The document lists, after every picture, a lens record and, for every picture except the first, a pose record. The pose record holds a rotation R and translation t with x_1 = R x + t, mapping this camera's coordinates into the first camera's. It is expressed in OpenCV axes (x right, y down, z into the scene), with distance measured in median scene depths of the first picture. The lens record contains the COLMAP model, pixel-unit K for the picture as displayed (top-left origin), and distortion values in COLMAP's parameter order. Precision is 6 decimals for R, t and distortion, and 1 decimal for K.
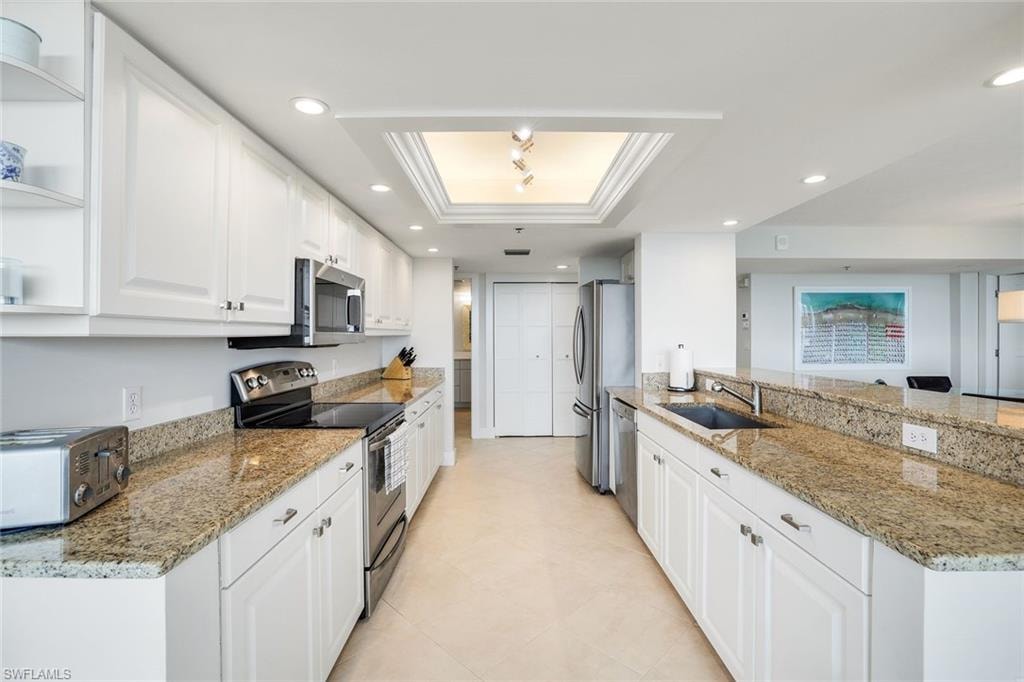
lens RADIAL K [[449.2, 0, 514.8], [0, 449.2, 338.5], [0, 0, 1]] dist [-0.001101, 0.000051]
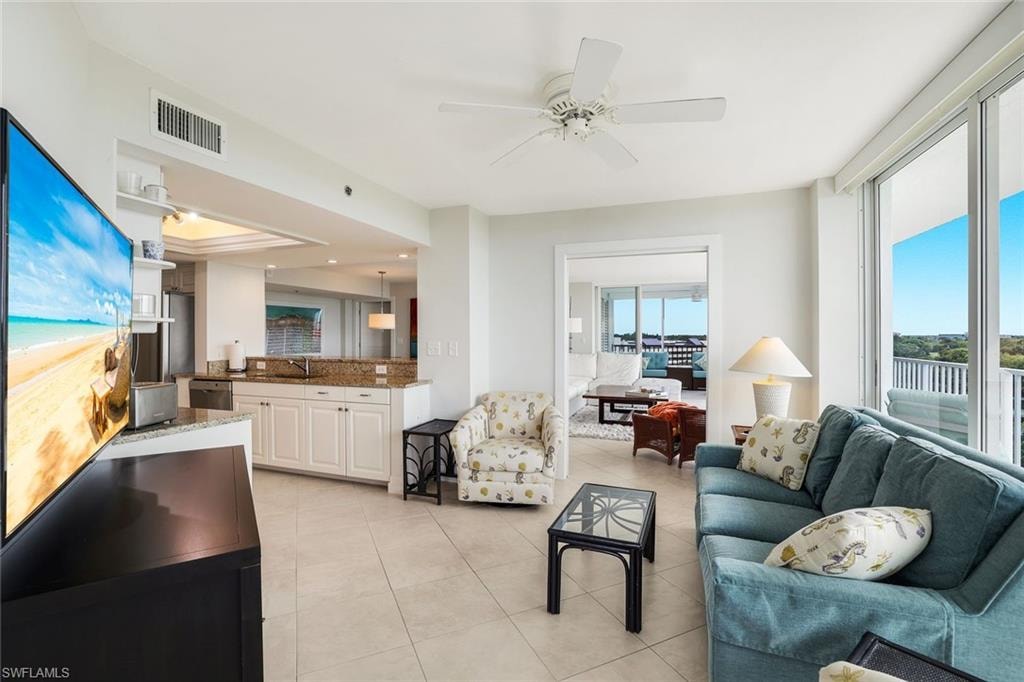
lens RADIAL K [[449.2, 0, 511.3], [0, 449.2, 337.2], [0, 0, 1]] dist [-0.001101, 0.000051]
pose [[0.356081, 0.000104, 0.934455, -0.974649], [0.003806, 0.999992, -0.001561, 0.012638], [-0.934447, 0.004112, 0.356078, -0.529180]]
